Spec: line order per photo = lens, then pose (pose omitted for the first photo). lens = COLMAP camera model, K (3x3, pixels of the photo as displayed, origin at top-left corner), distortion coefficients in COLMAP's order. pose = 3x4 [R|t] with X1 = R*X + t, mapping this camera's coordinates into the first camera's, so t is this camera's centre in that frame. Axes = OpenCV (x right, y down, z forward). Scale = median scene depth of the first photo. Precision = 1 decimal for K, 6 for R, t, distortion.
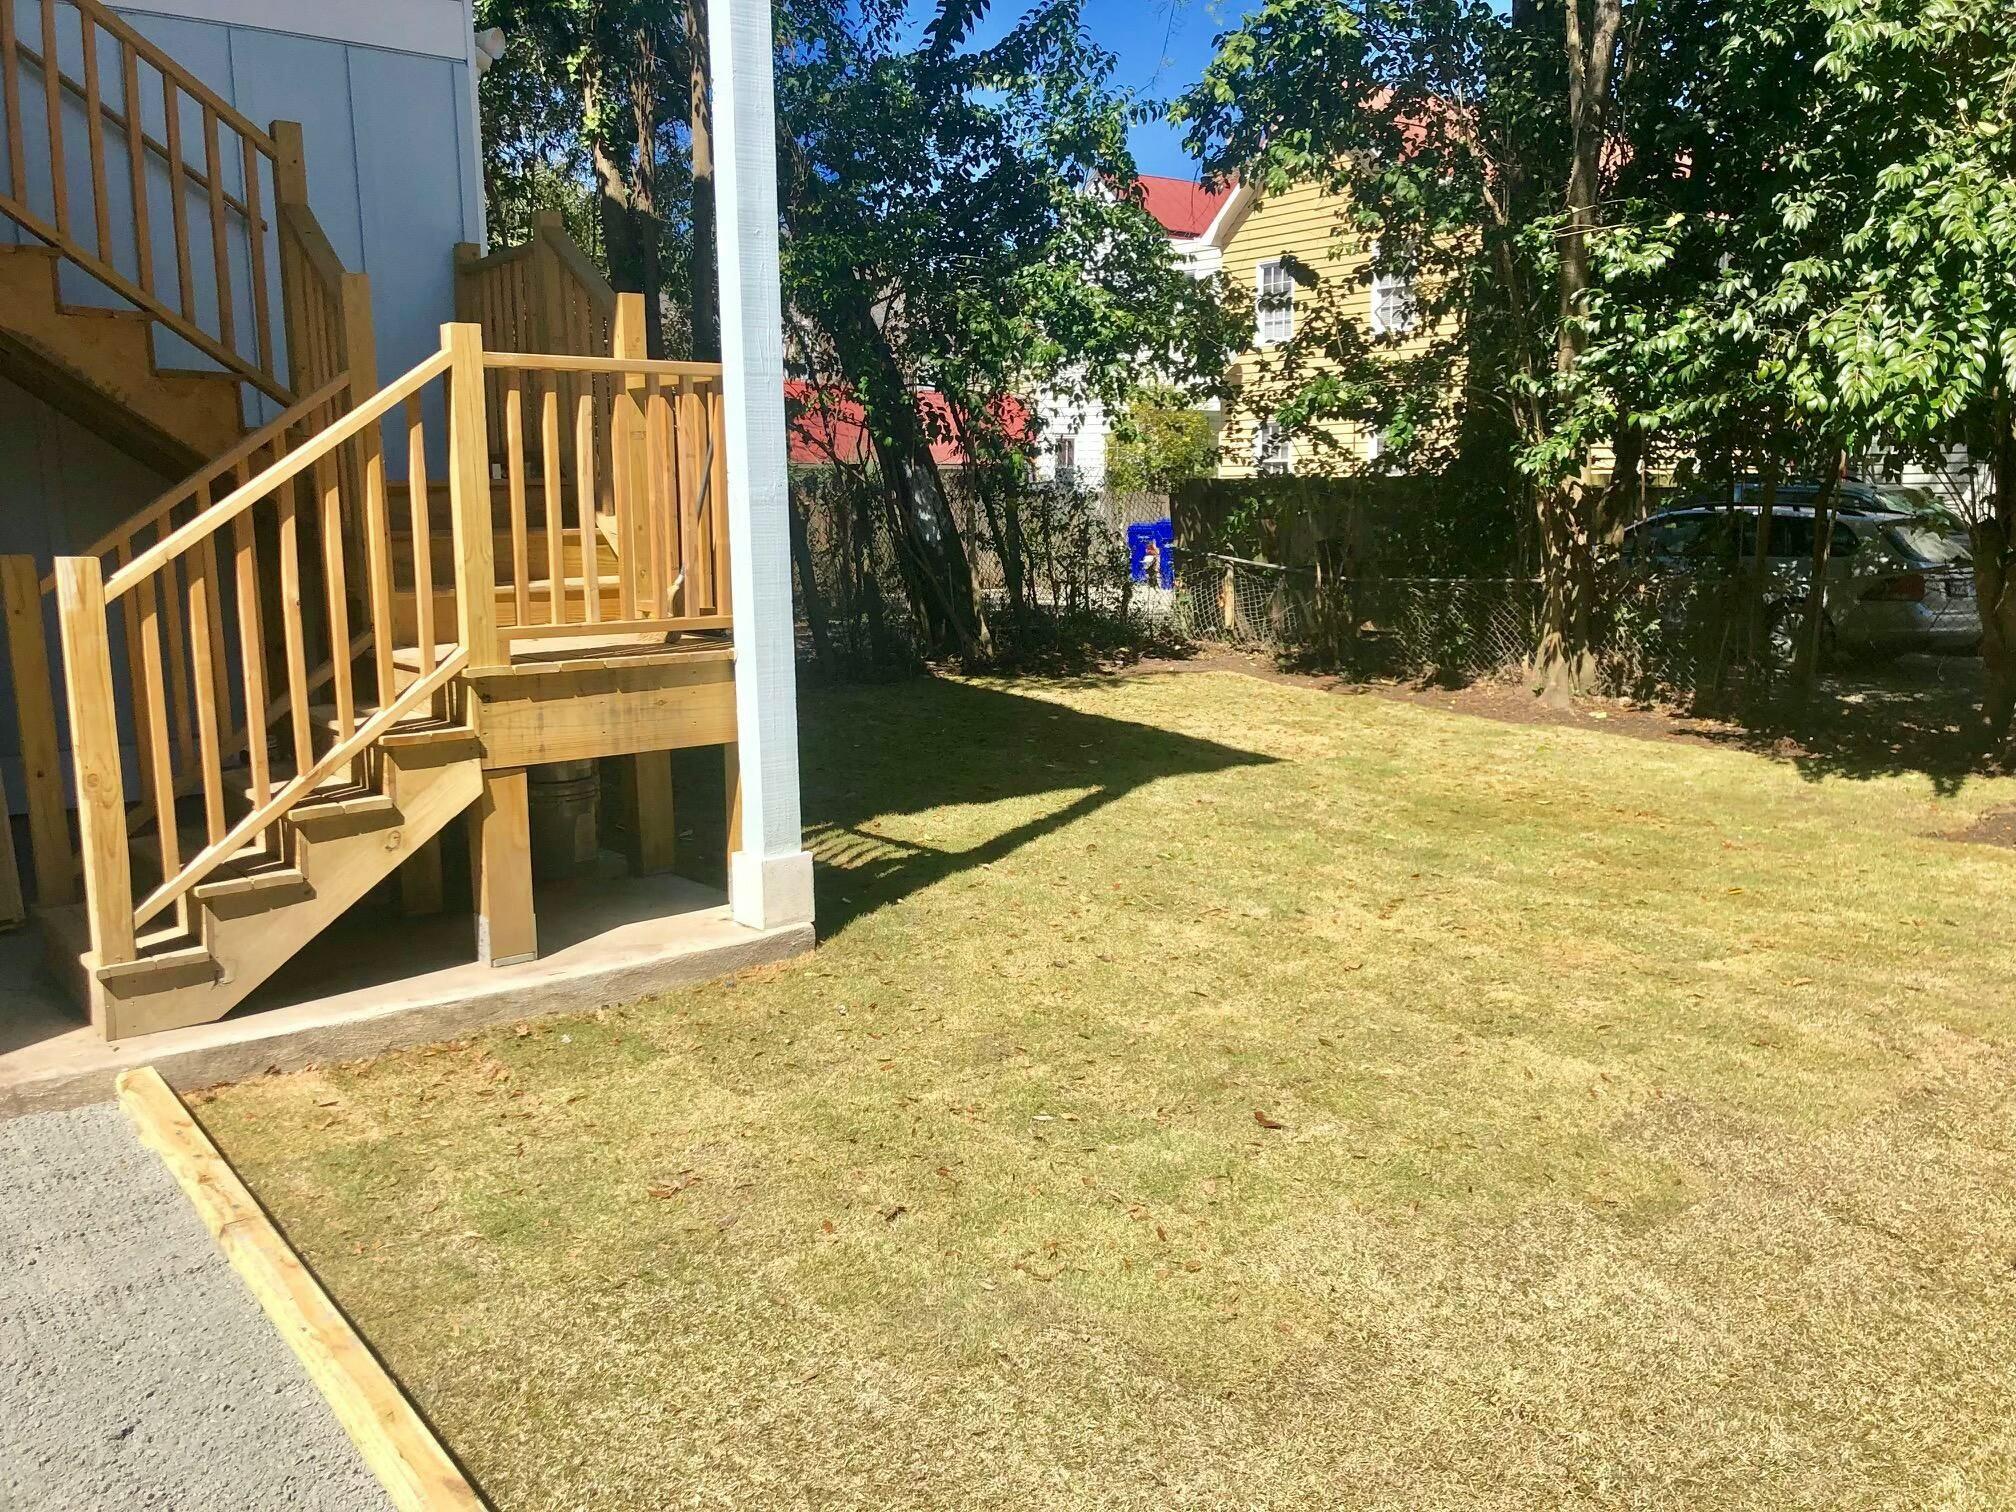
lens RADIAL K [[1667.6, 0, 1007.8], [0, 1667.6, 751.1], [0, 0, 1]] dist [0.005066, 0.008060]
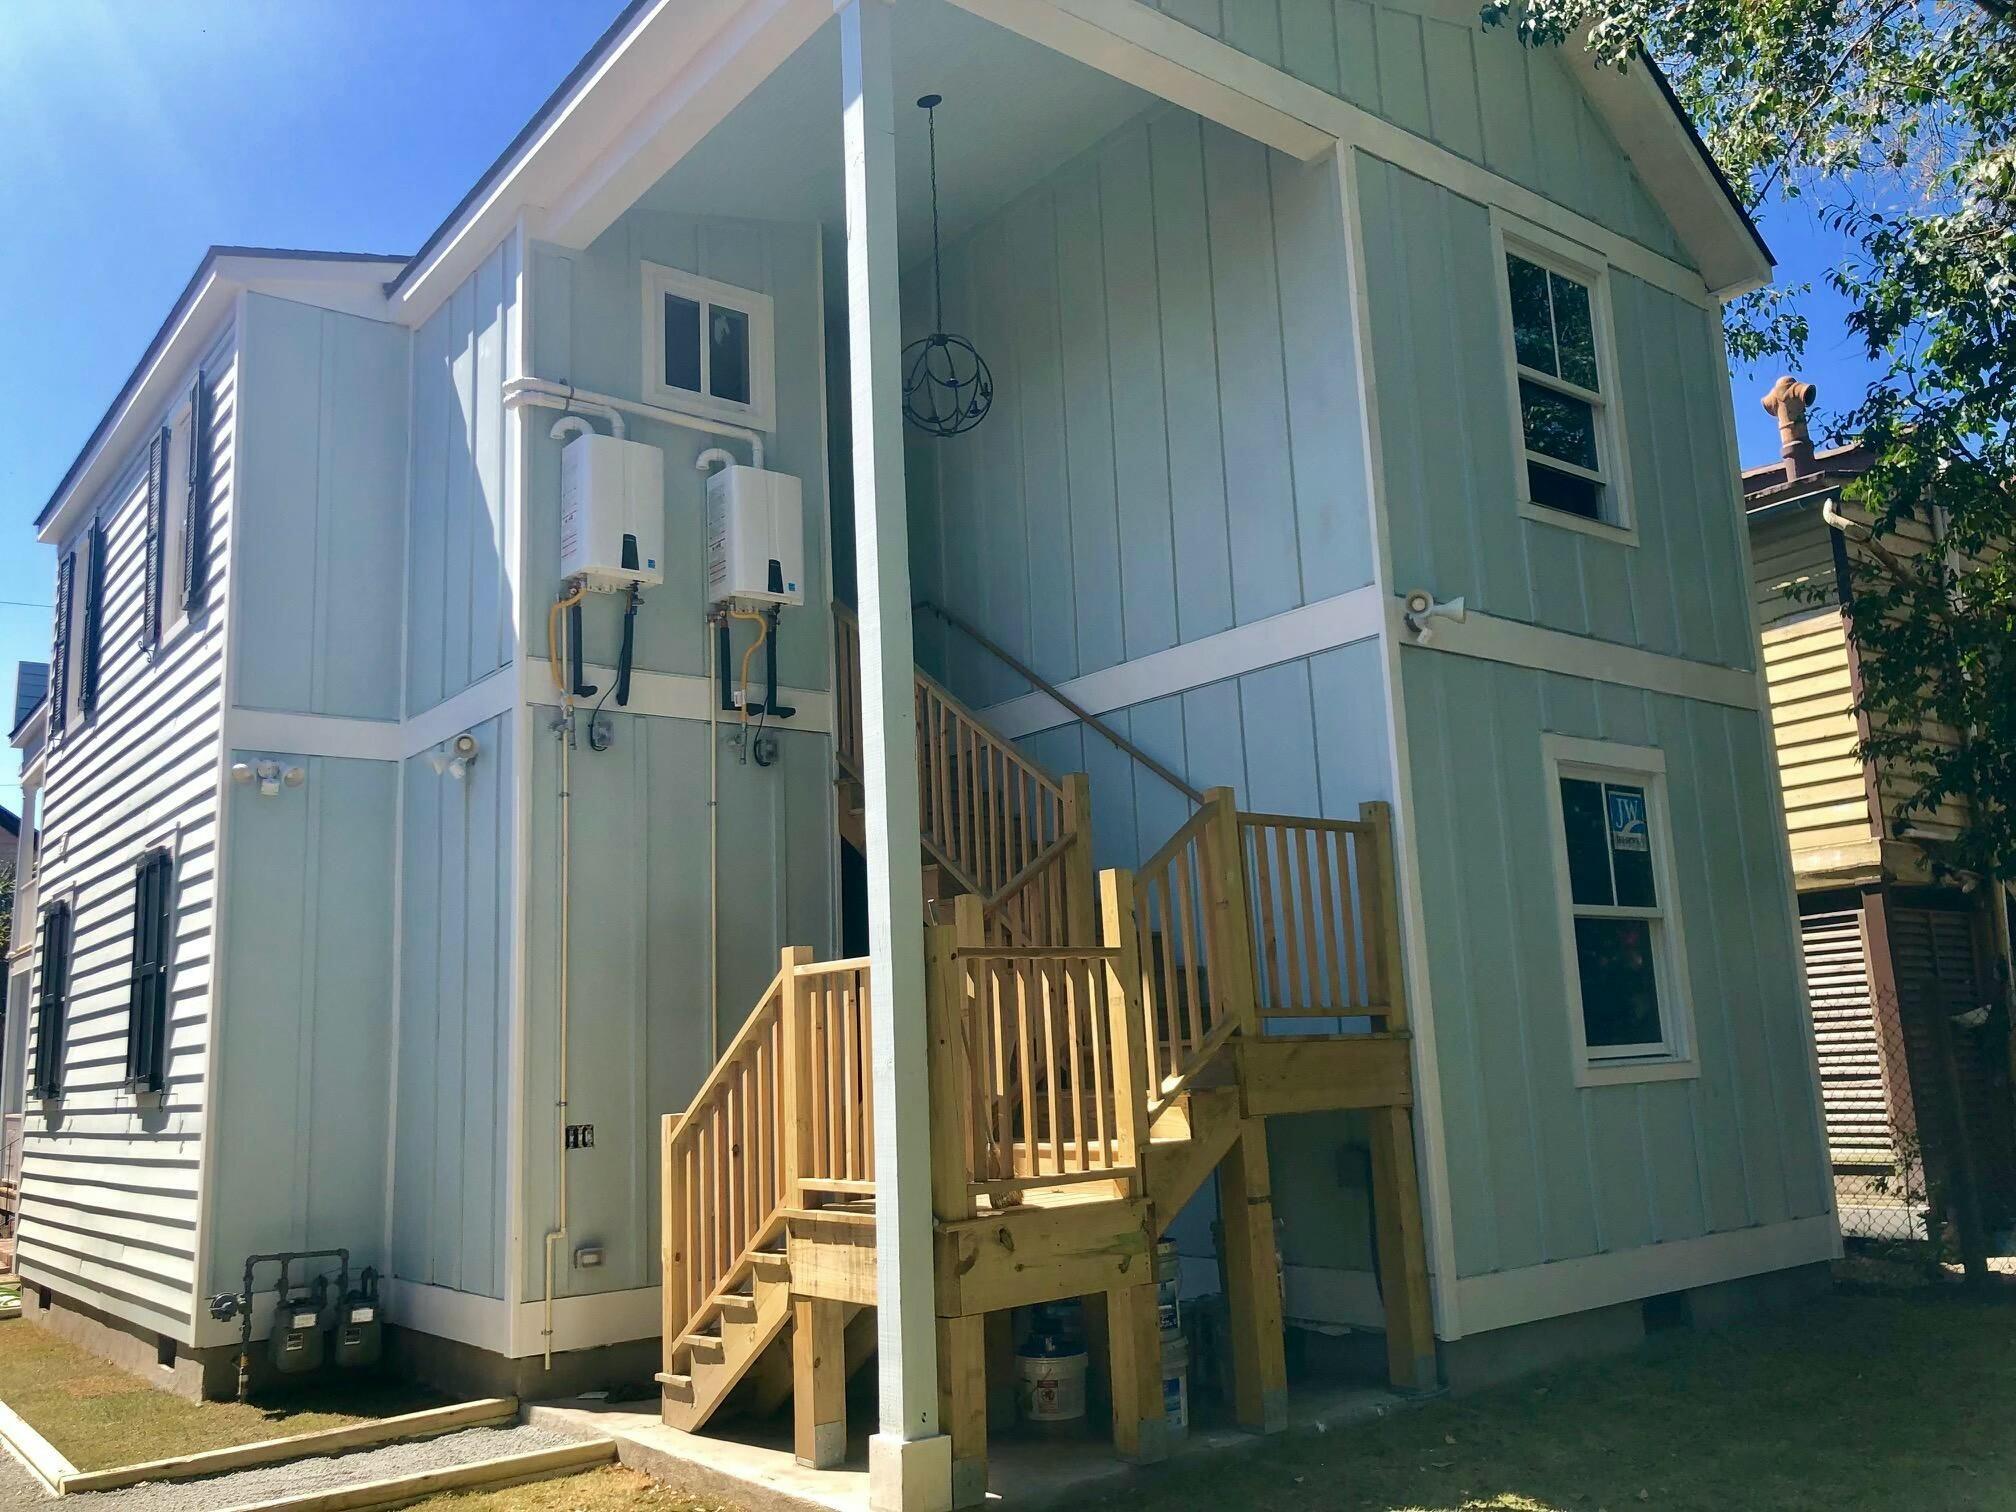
lens RADIAL K [[1667.6, 0, 1006.5], [0, 1667.6, 756.2], [0, 0, 1]] dist [0.005066, 0.008060]
pose [[0.013545, -0.169935, -0.985362, 1.021947], [-0.117475, 0.978357, -0.170341, -0.193088], [0.992983, 0.118063, -0.006711, 1.132220]]
